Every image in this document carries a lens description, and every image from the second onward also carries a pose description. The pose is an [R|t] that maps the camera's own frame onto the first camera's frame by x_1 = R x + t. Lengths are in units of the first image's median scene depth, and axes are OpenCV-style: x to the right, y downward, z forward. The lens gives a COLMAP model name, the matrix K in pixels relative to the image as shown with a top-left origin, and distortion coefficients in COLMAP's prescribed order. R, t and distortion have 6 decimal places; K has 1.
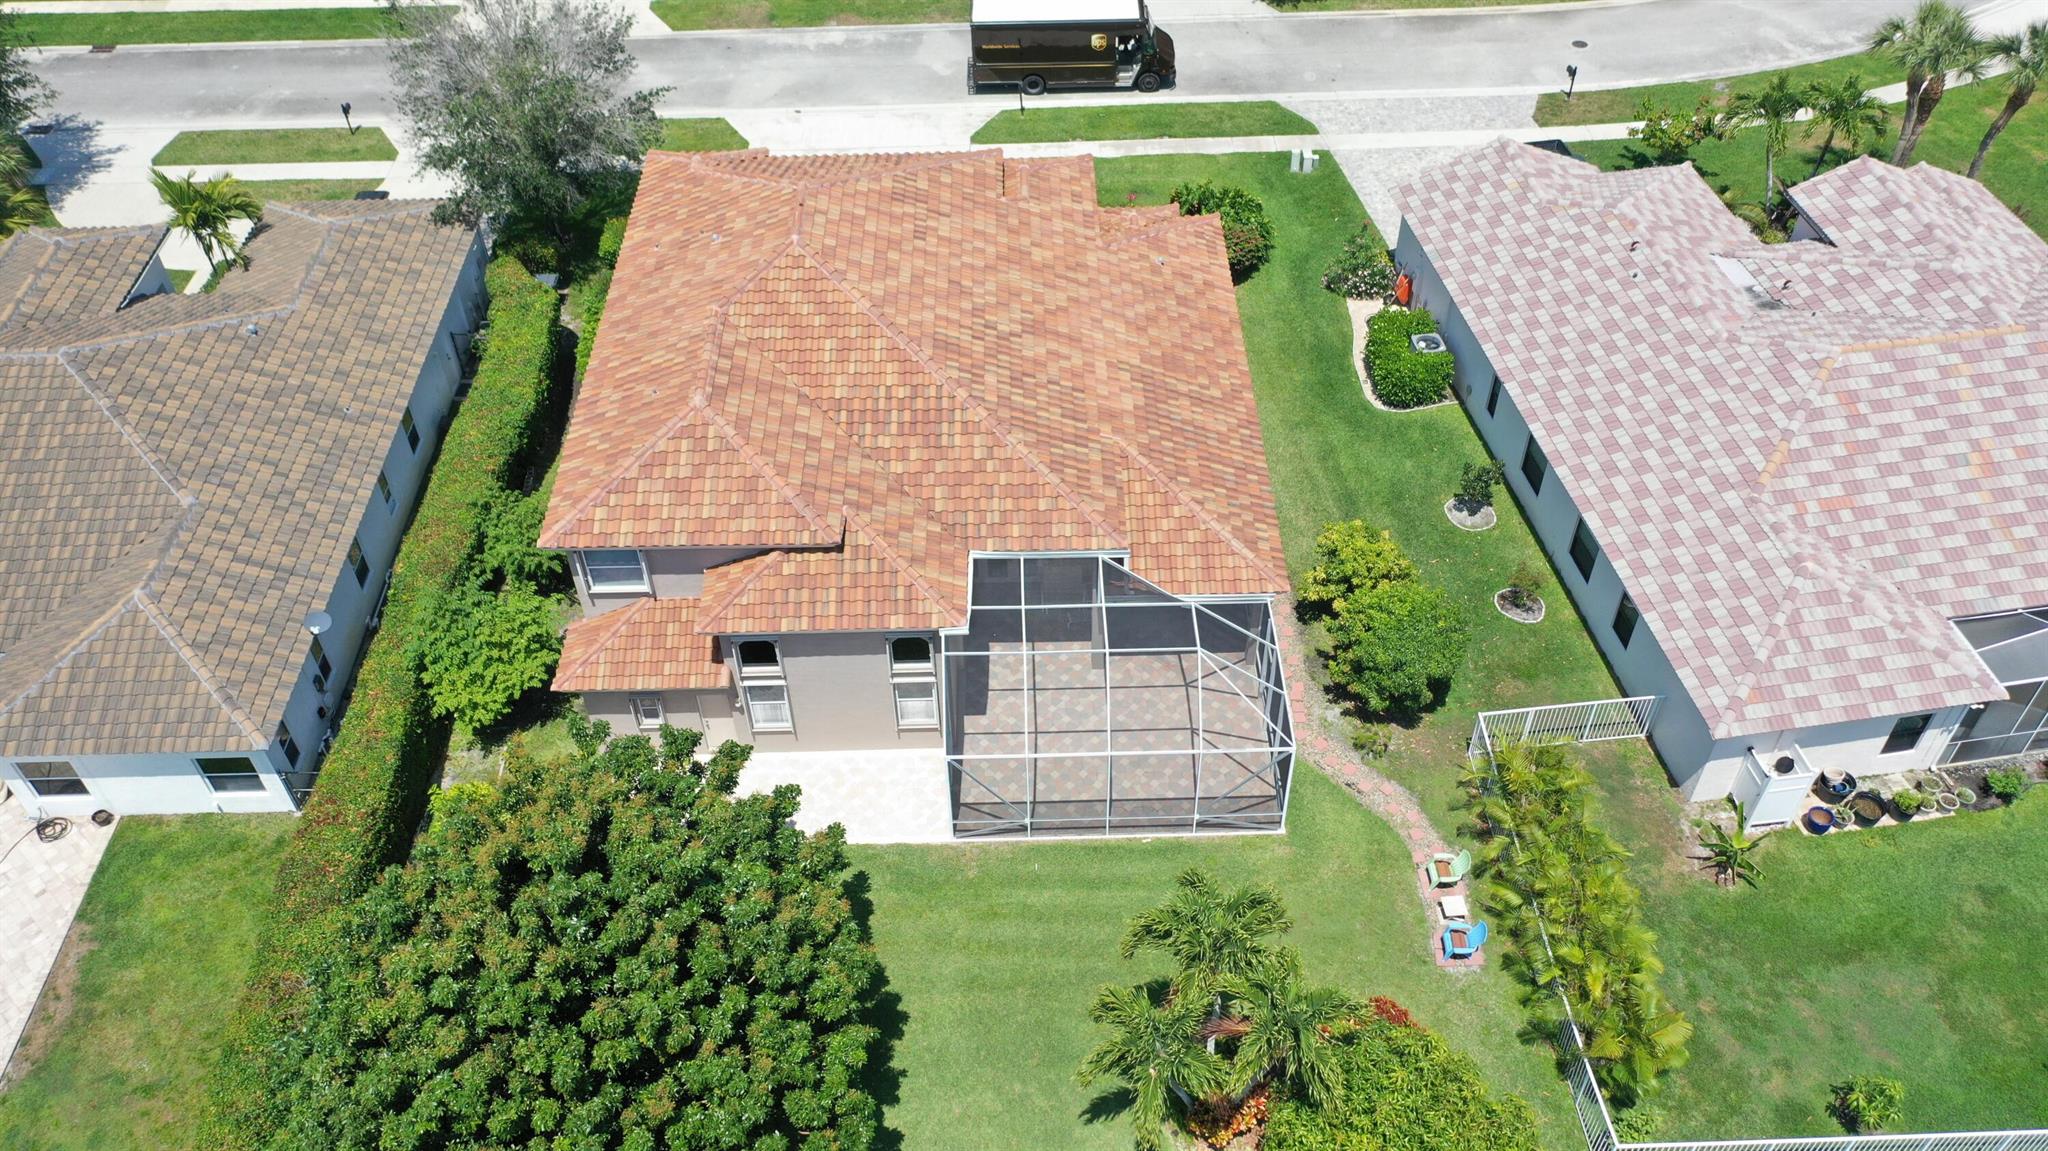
lens RADIAL K [[1602.6, 0, 1024.0], [0, 1602.6, 575.5], [0, 0, 1]] dist [0.003038, 0.002385]
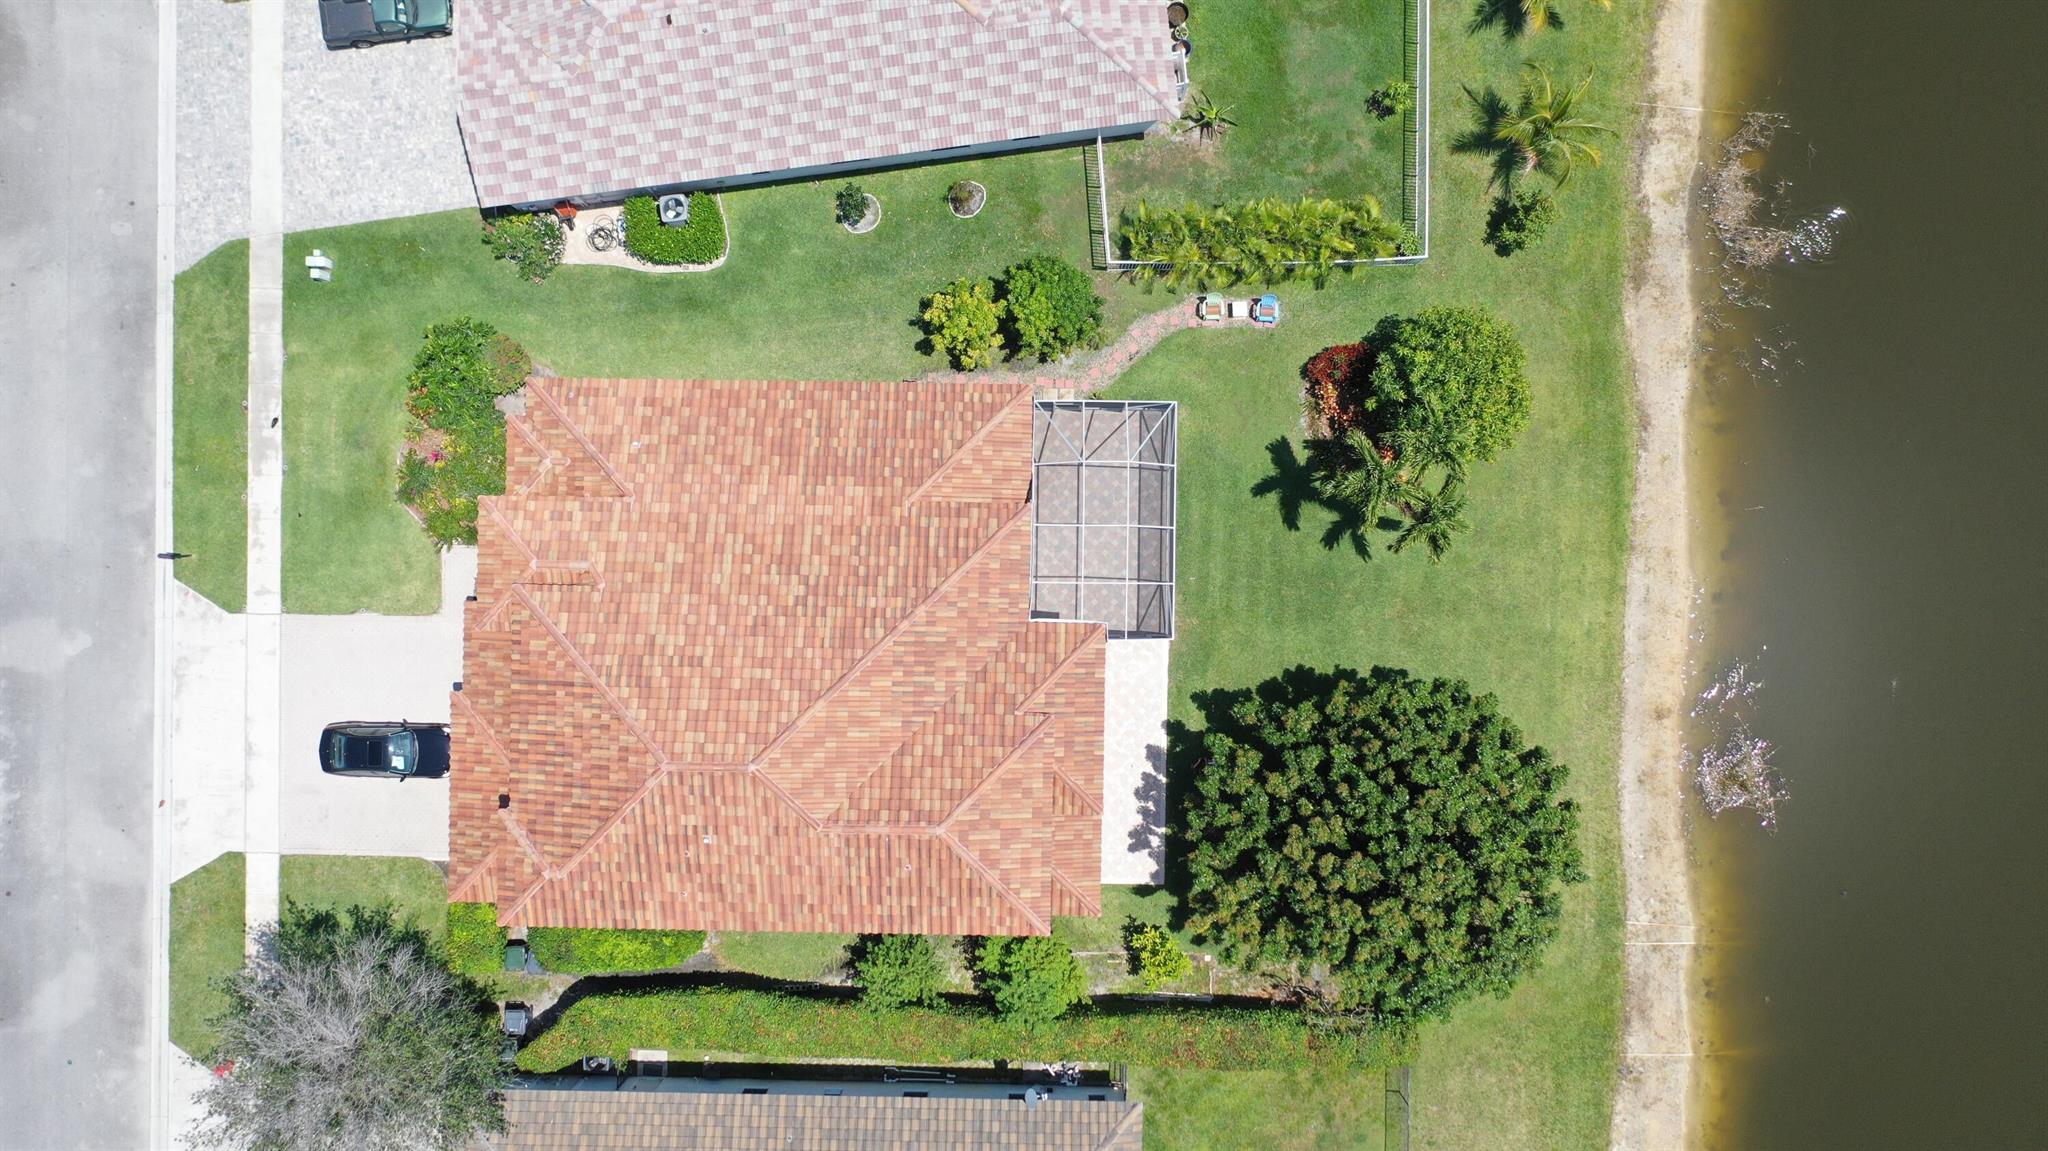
lens RADIAL K [[1602.6, 0, 1024.0], [0, 1602.6, 575.5], [0, 0, 1]] dist [0.003038, 0.002385]
pose [[0.034616, -0.999275, 0.015860, -0.014848], [0.728371, 0.036092, 0.684231, -0.831515], [-0.684308, -0.012133, 0.729092, 0.015949]]
